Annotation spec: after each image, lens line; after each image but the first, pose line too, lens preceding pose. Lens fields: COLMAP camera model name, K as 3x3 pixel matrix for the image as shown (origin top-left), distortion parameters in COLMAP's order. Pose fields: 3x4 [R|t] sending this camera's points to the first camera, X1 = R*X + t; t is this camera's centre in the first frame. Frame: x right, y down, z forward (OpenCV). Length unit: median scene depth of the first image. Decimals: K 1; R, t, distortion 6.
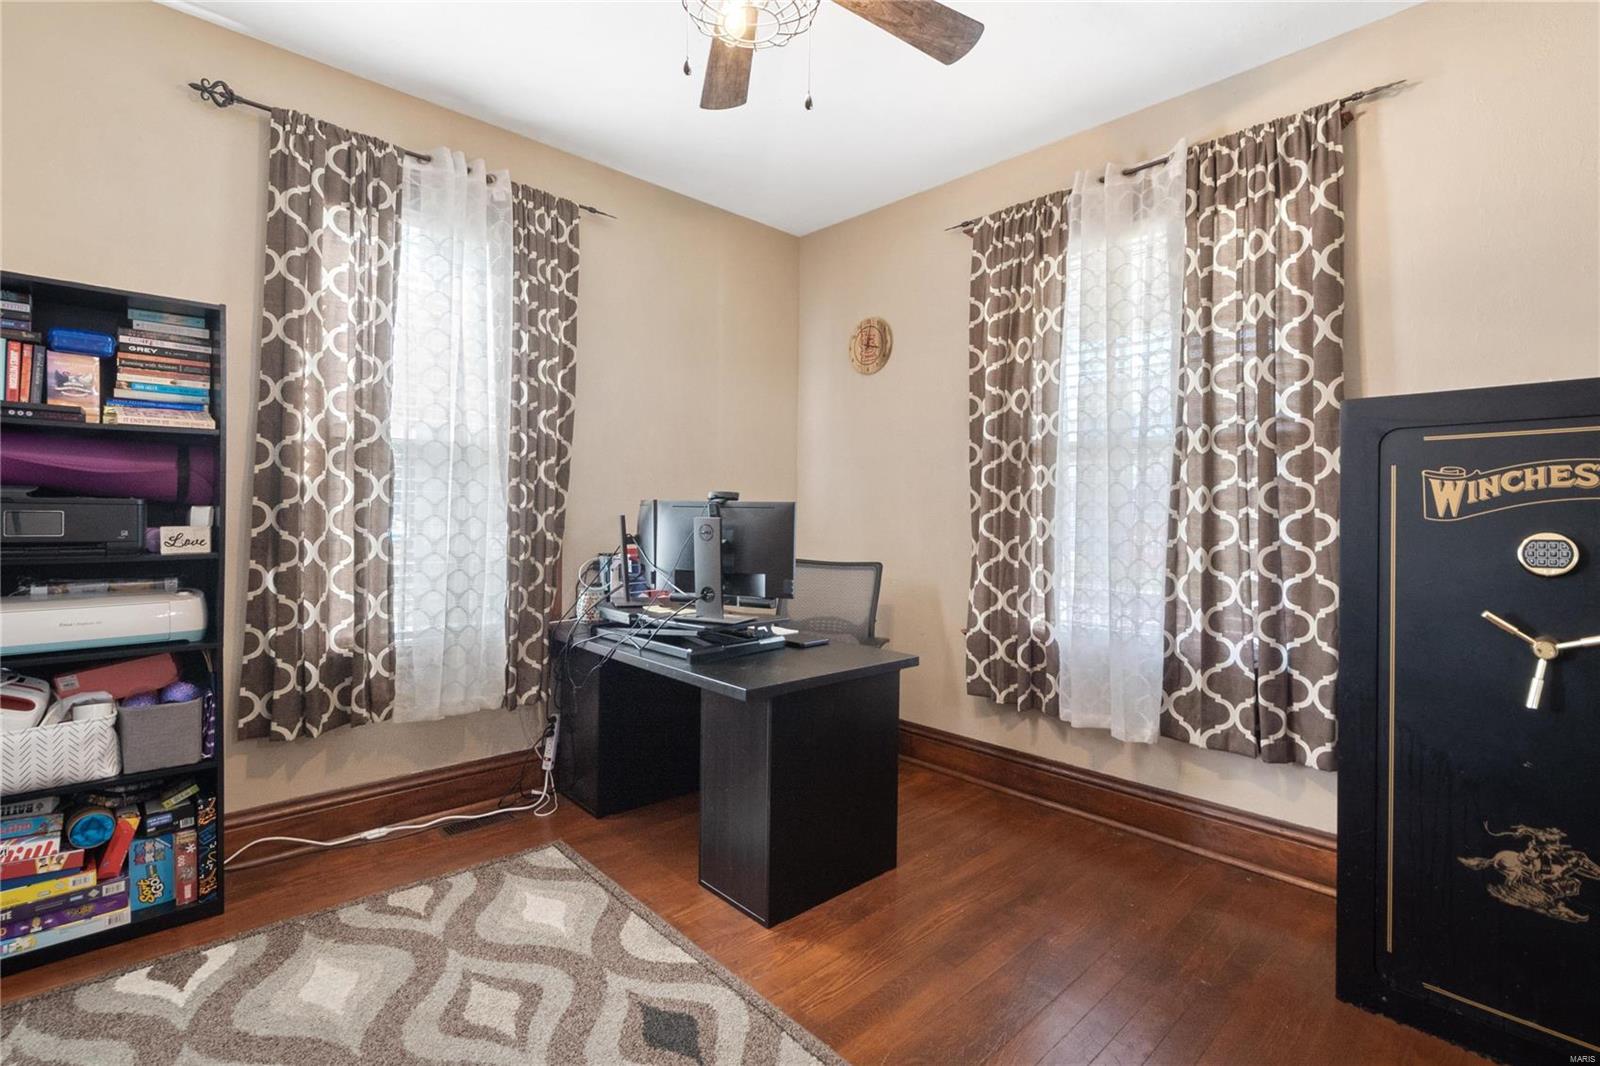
lens RADIAL K [[743.6, 0, 790.0], [0, 743.6, 521.9], [0, 0, 1]] dist [-0.005786, -0.000219]
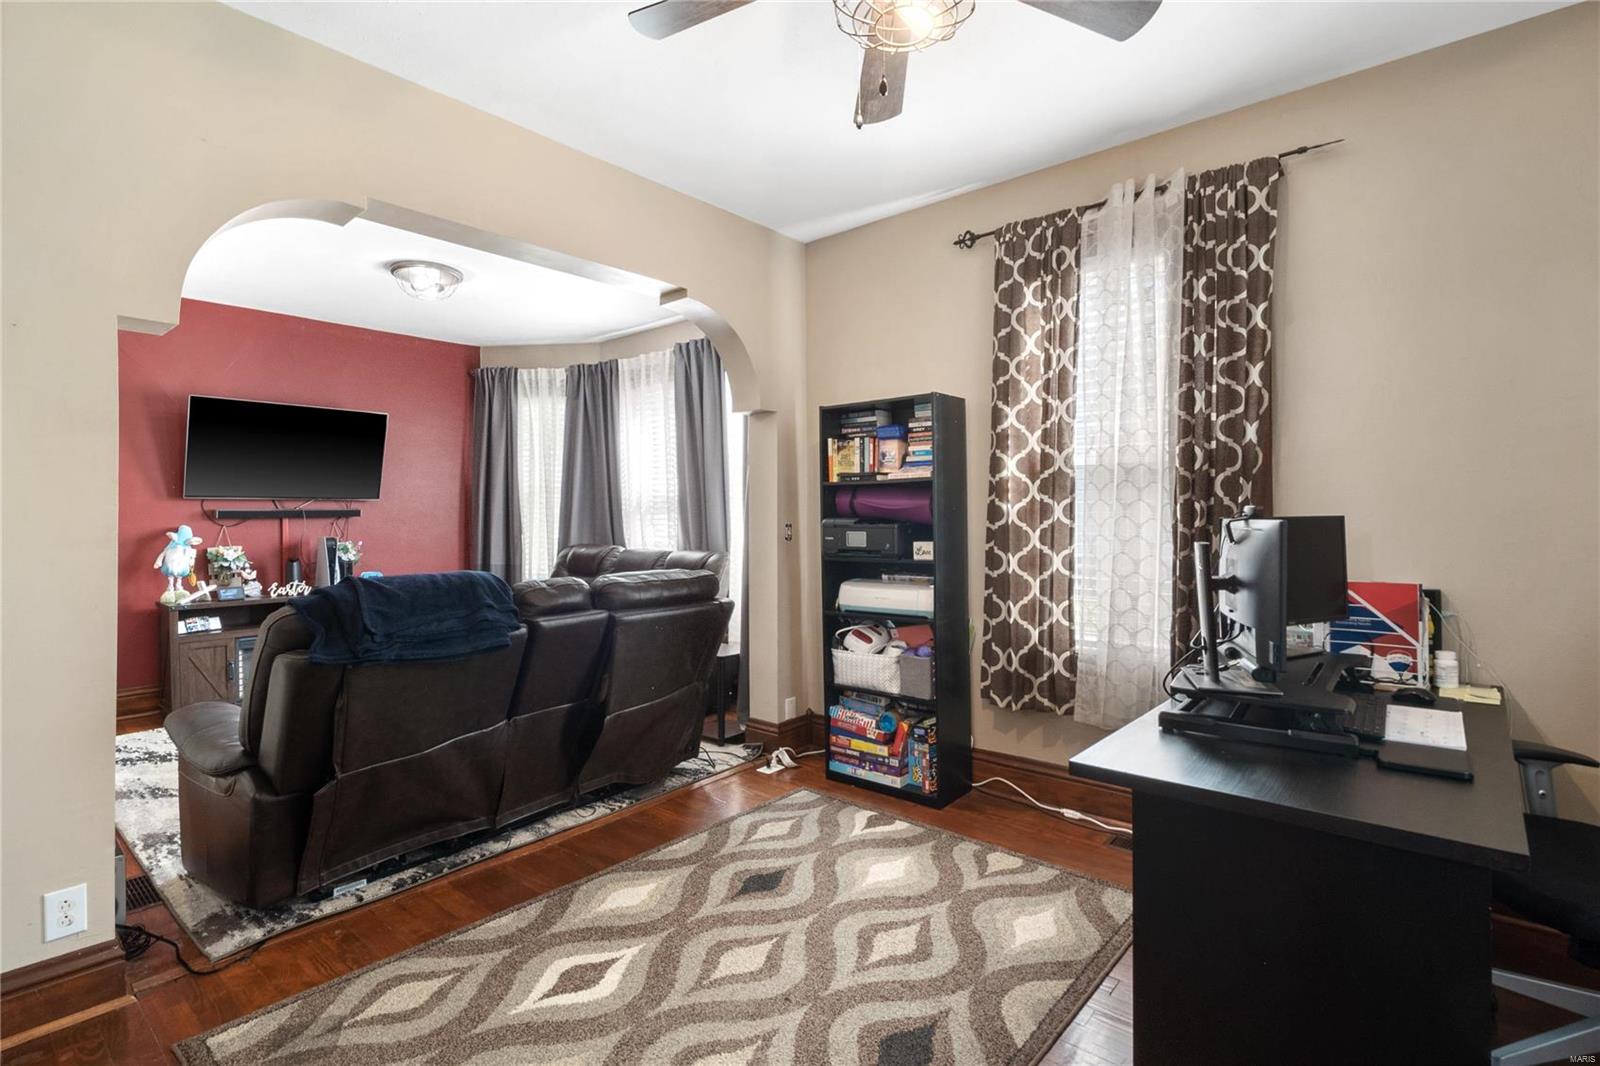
lens RADIAL K [[743.6, 0, 827.6], [0, 743.6, 512.4], [0, 0, 1]] dist [-0.005786, -0.000219]
pose [[0.131113, -0.019283, -0.991180, 0.586813], [-0.005033, 0.999785, -0.020116, -0.019653], [0.991355, 0.007626, 0.130988, 0.526413]]
